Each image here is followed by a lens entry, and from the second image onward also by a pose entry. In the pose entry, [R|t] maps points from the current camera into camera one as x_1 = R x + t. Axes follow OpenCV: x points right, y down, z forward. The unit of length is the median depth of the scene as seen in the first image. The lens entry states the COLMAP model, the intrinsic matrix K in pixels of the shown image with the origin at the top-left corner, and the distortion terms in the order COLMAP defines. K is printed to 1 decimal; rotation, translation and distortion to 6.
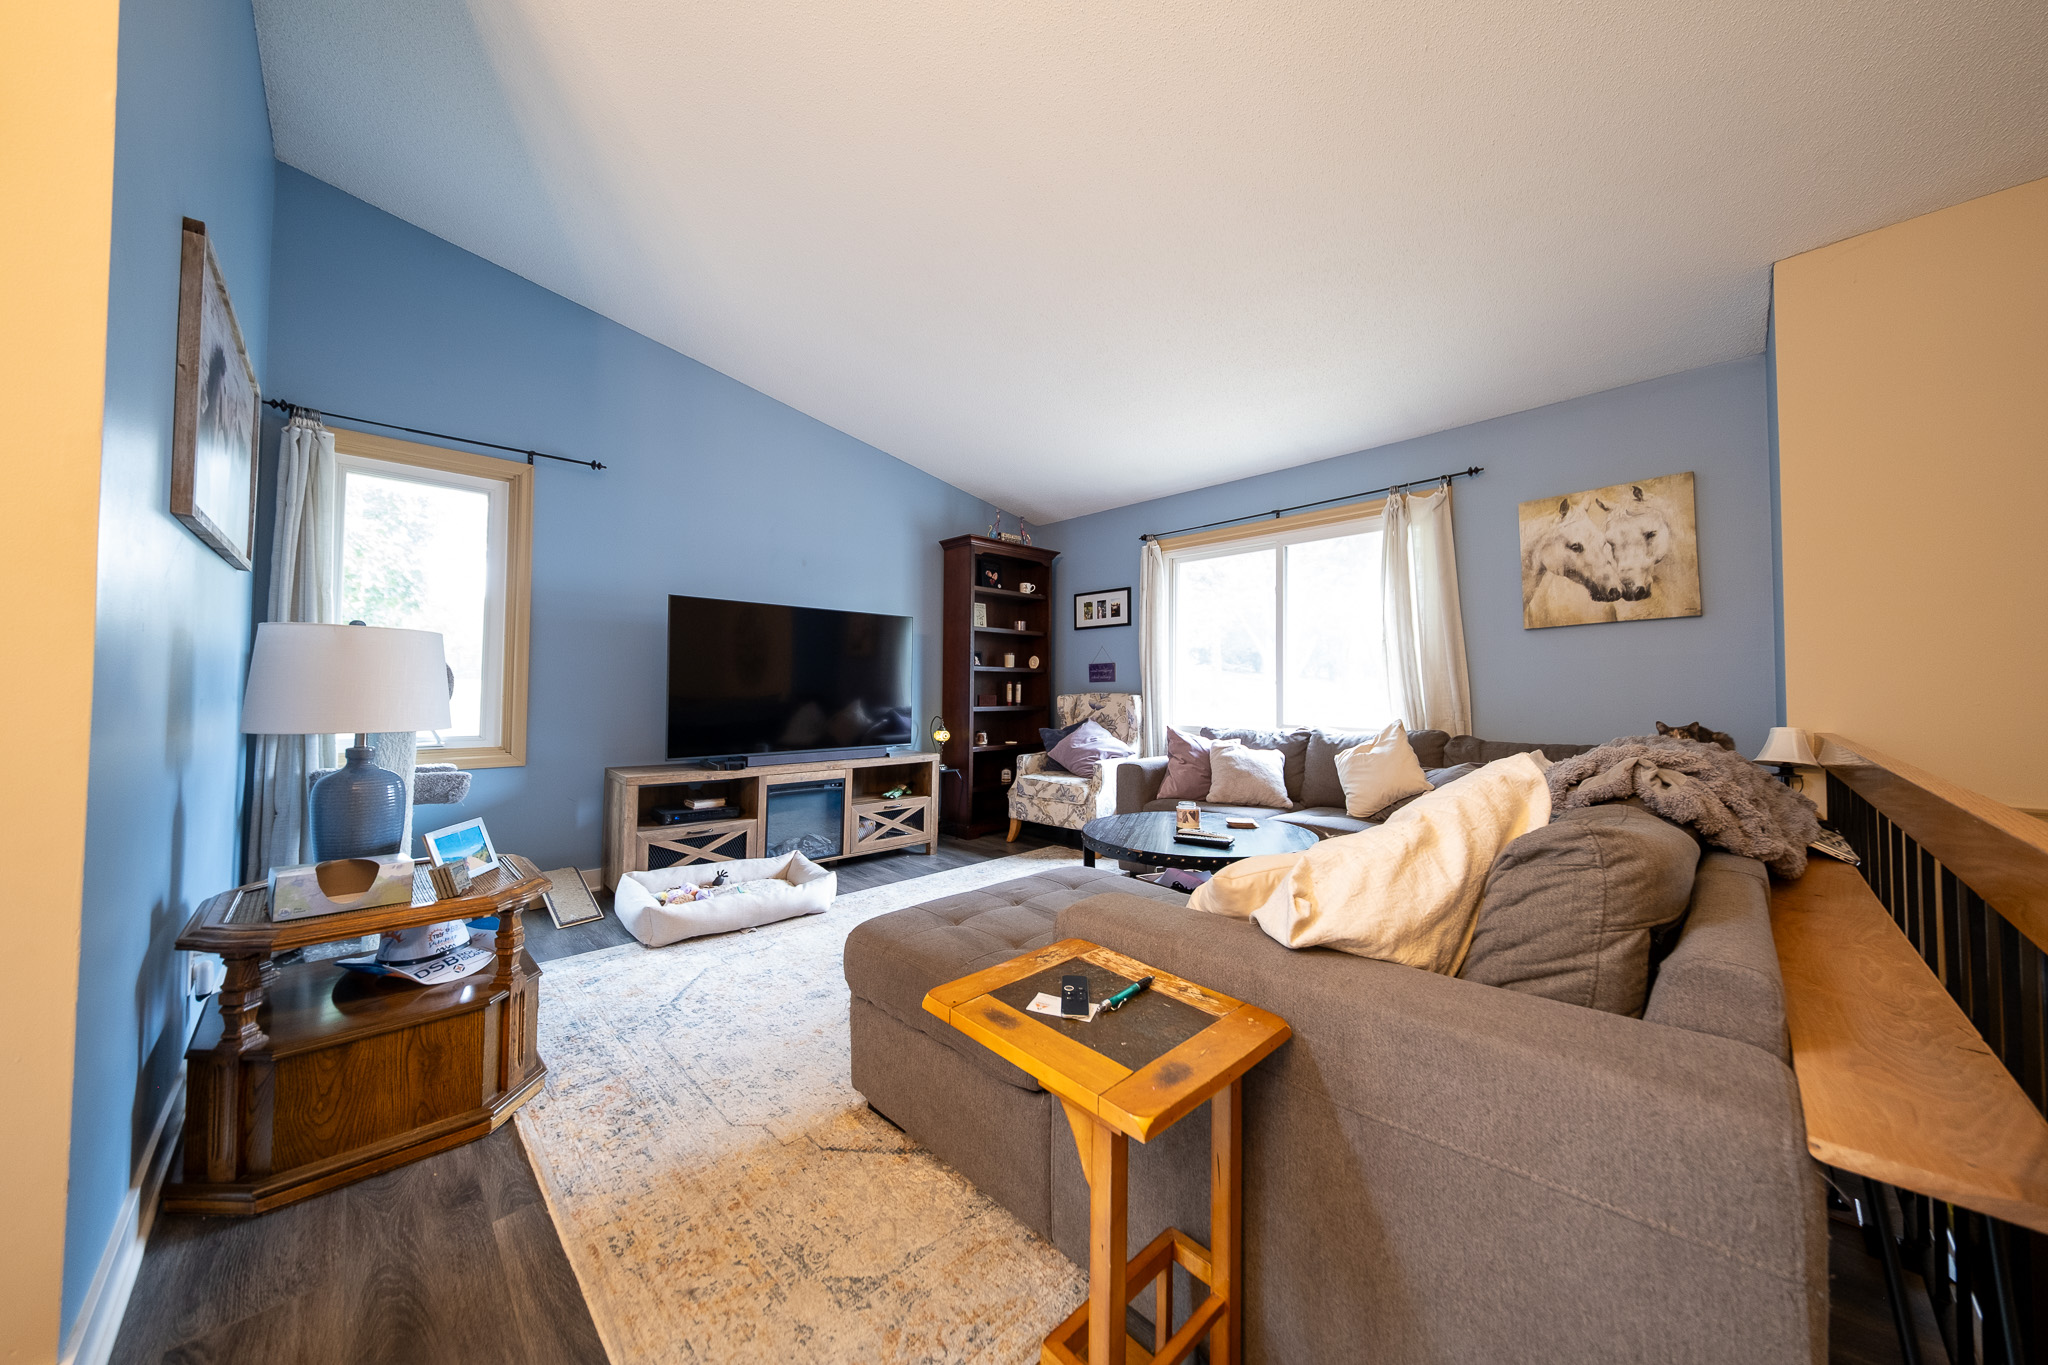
lens RADIAL K [[688.2, 0, 1020.5], [0, 688.2, 675.3], [0, 0, 1]] dist [0.000227, -0.000885]
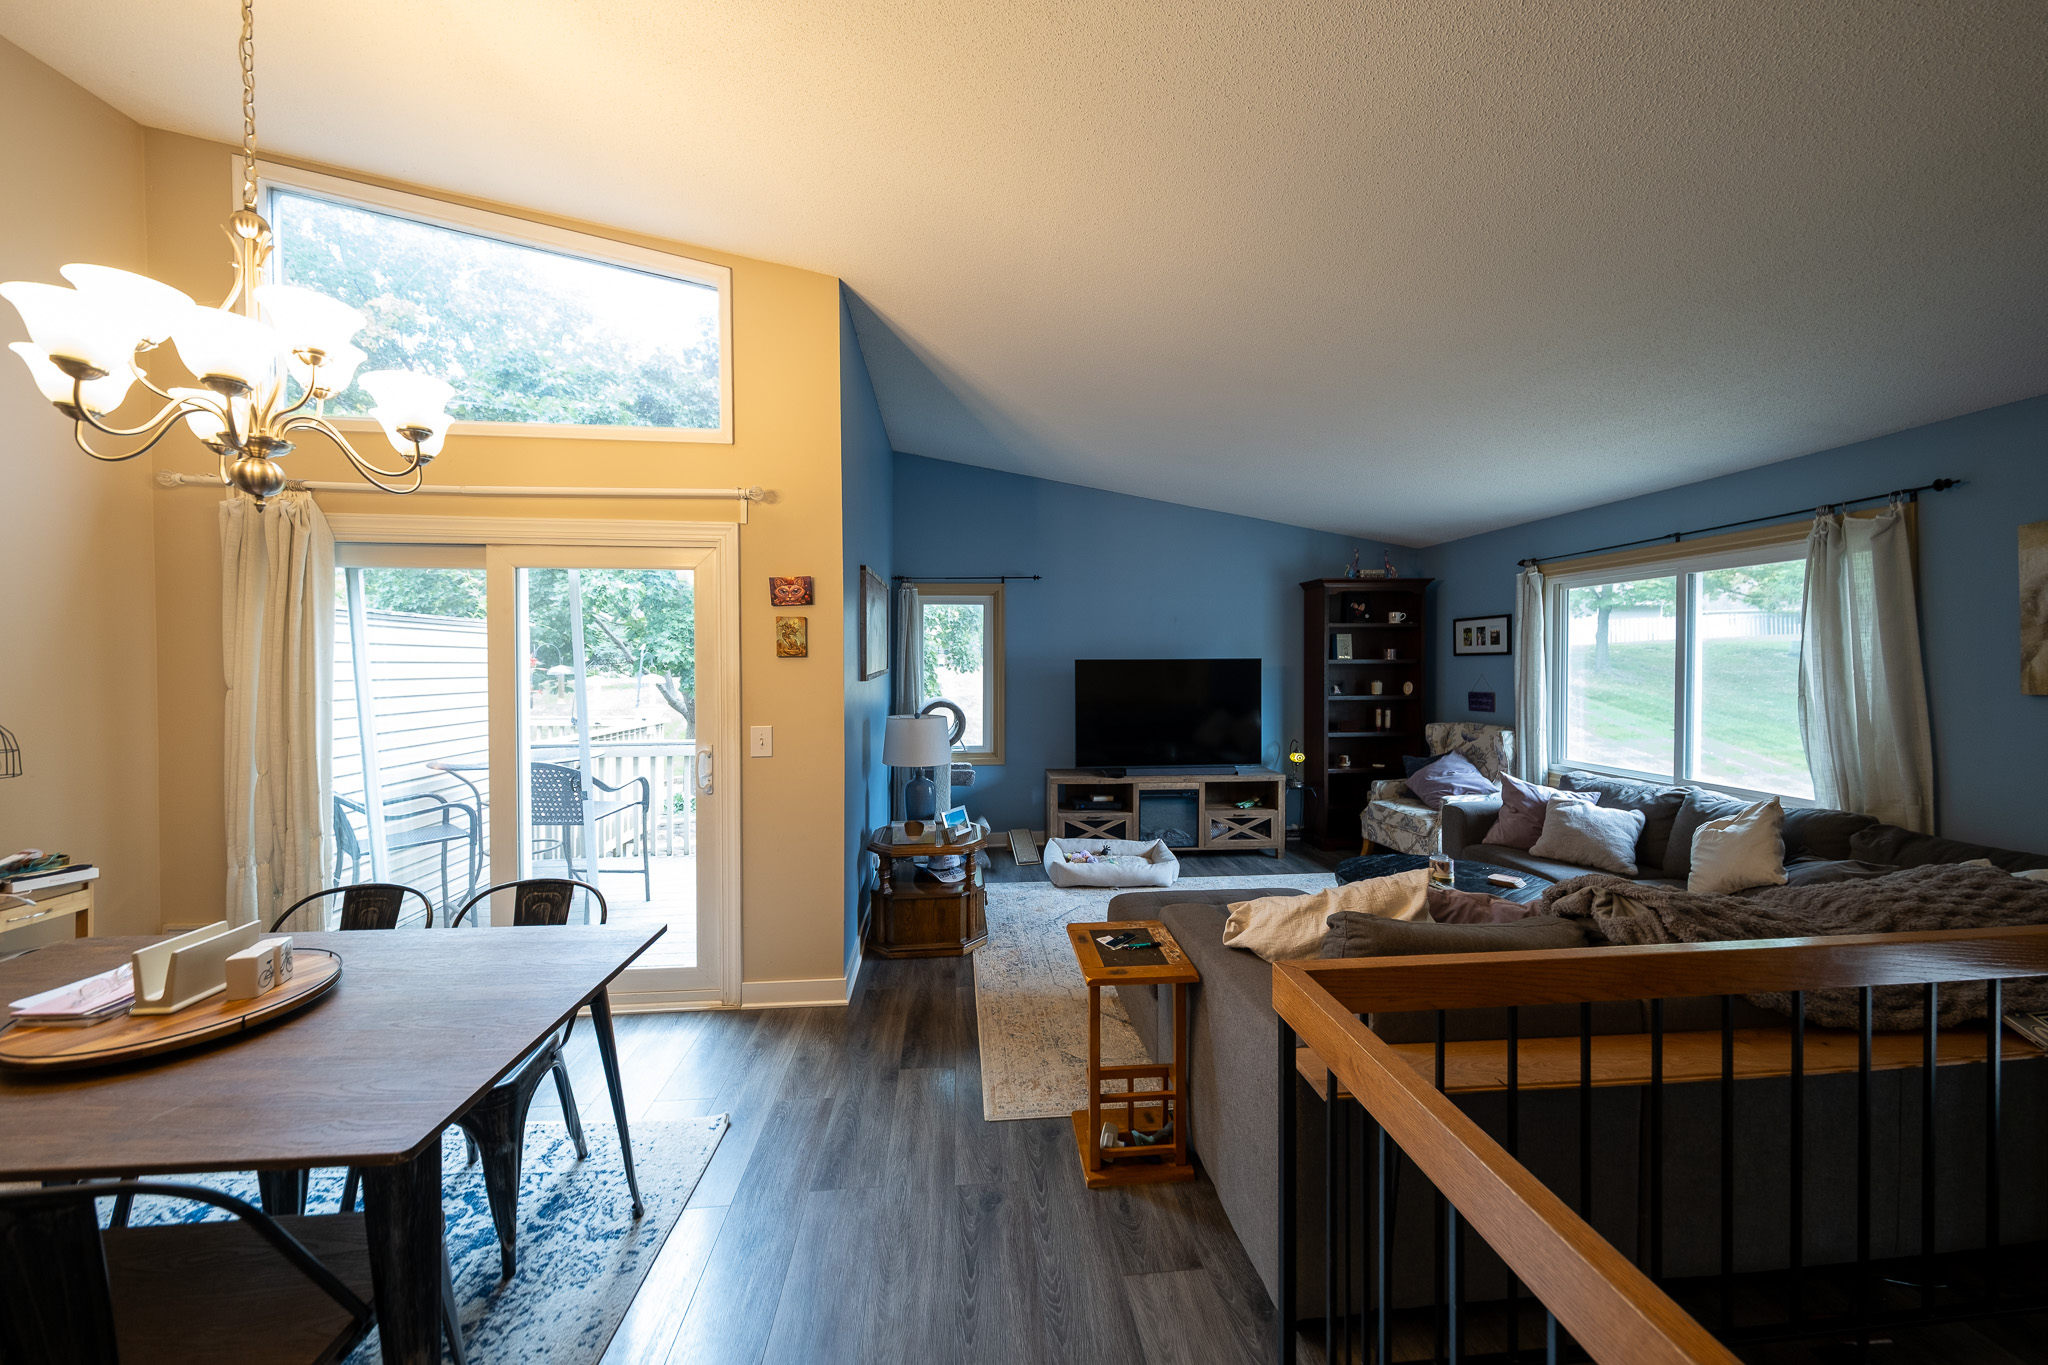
lens RADIAL K [[688.2, 0, 1014.2], [0, 688.2, 674.5], [0, 0, 1]] dist [0.000227, -0.000885]
pose [[0.772267, 0.000925, -0.635298, 0.359372], [0.023267, 0.999287, 0.029737, -0.137310], [0.634872, -0.037746, 0.771694, -0.265129]]
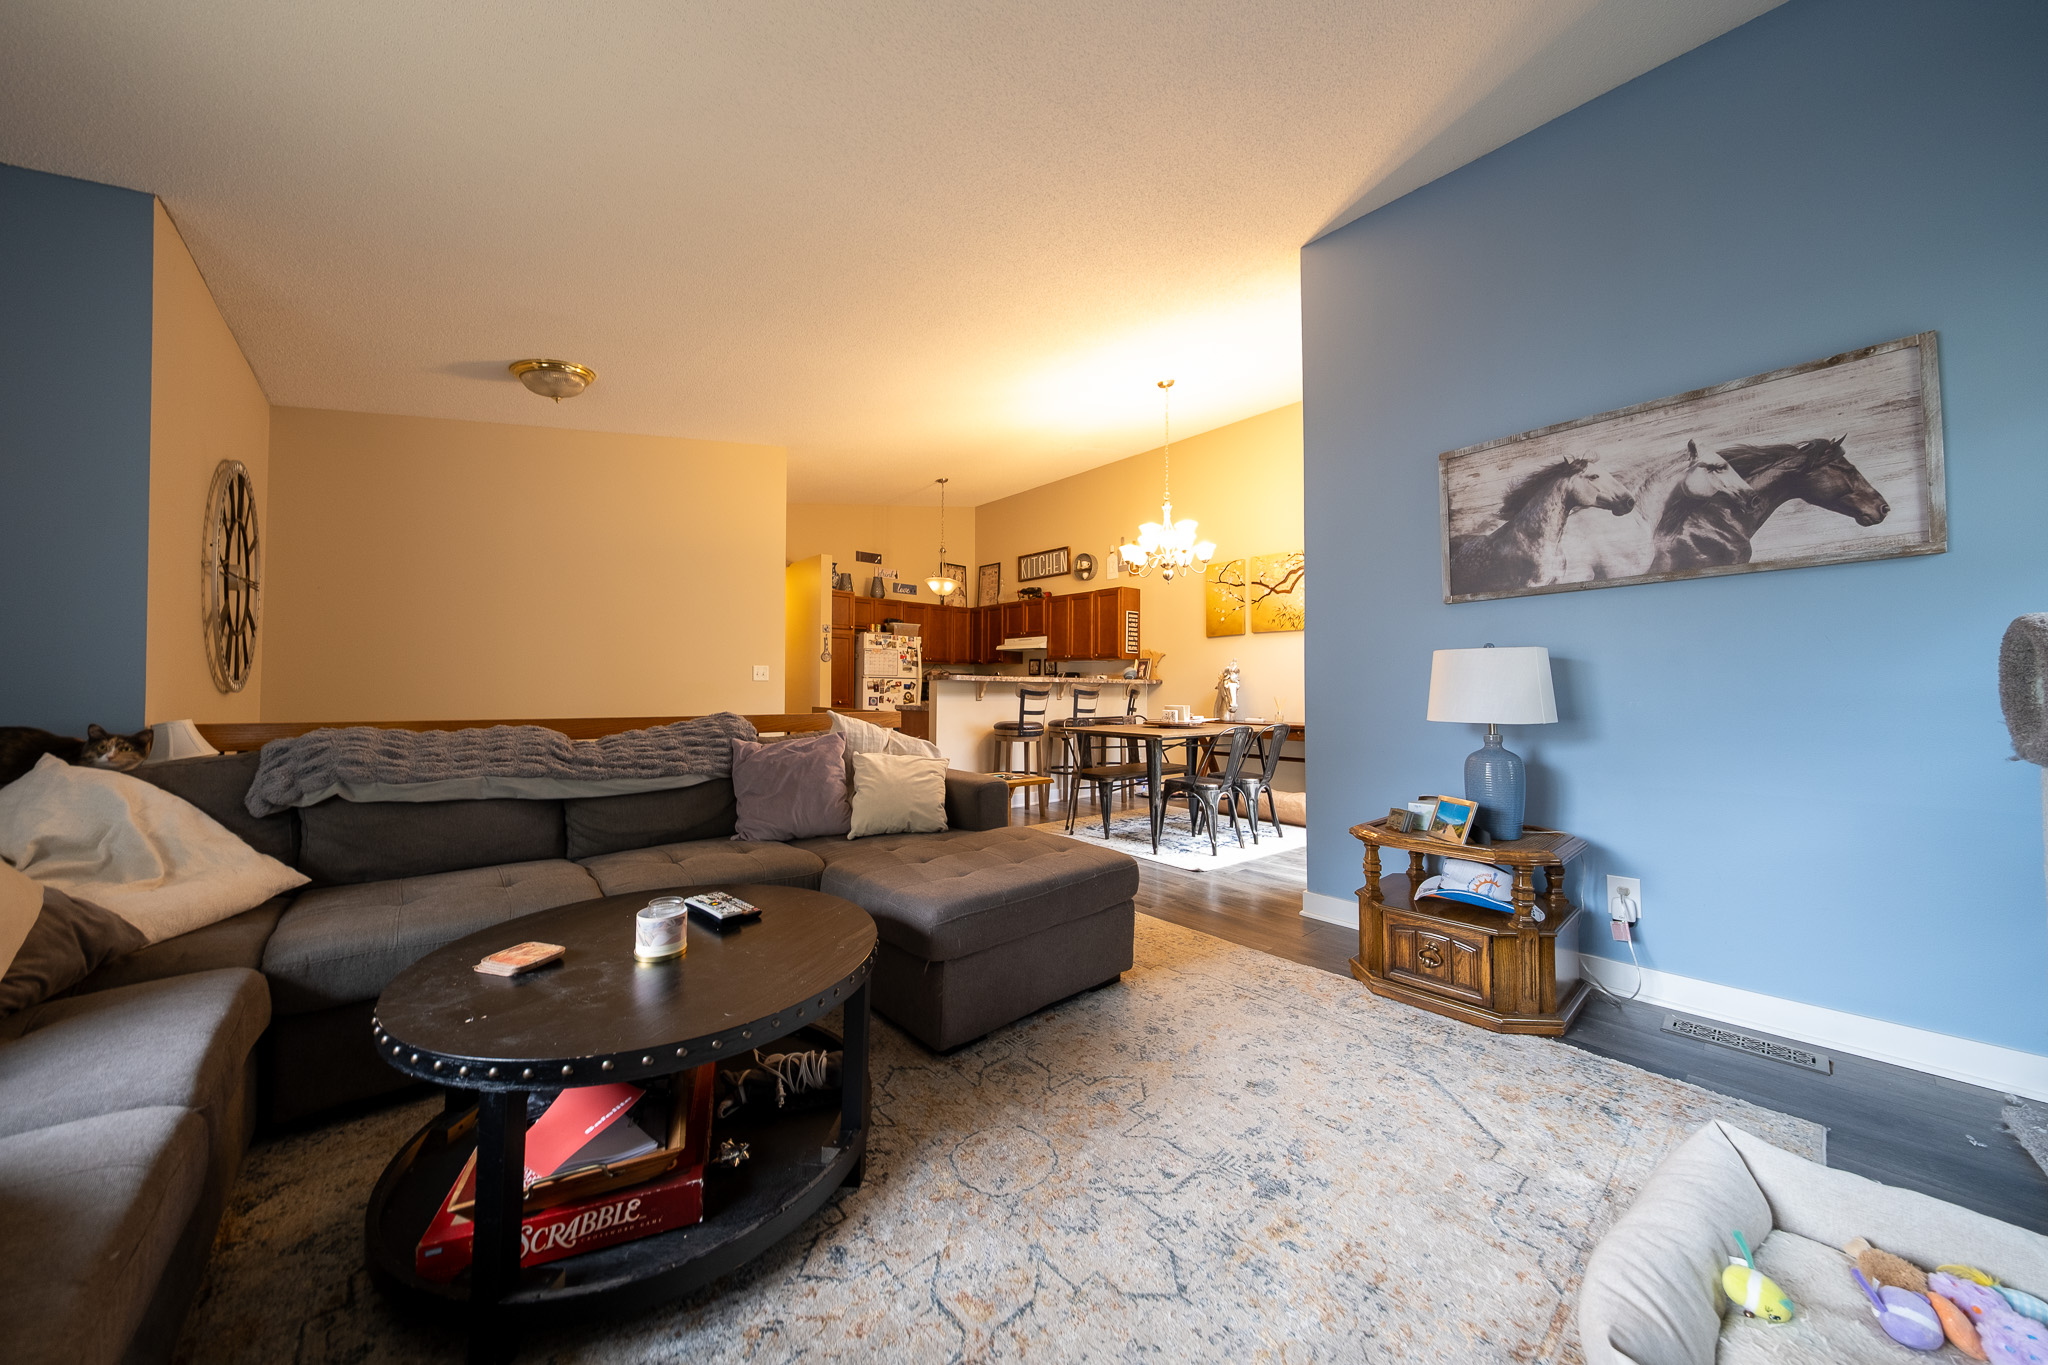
lens RADIAL K [[688.2, 0, 1011.5], [0, 688.2, 666.3], [0, 0, 1]] dist [0.000227, -0.000885]
pose [[-0.998213, -0.006114, 0.059436, -0.039844], [-0.009360, 0.998471, -0.054483, 0.027667], [-0.059012, -0.054942, -0.996744, 1.297953]]
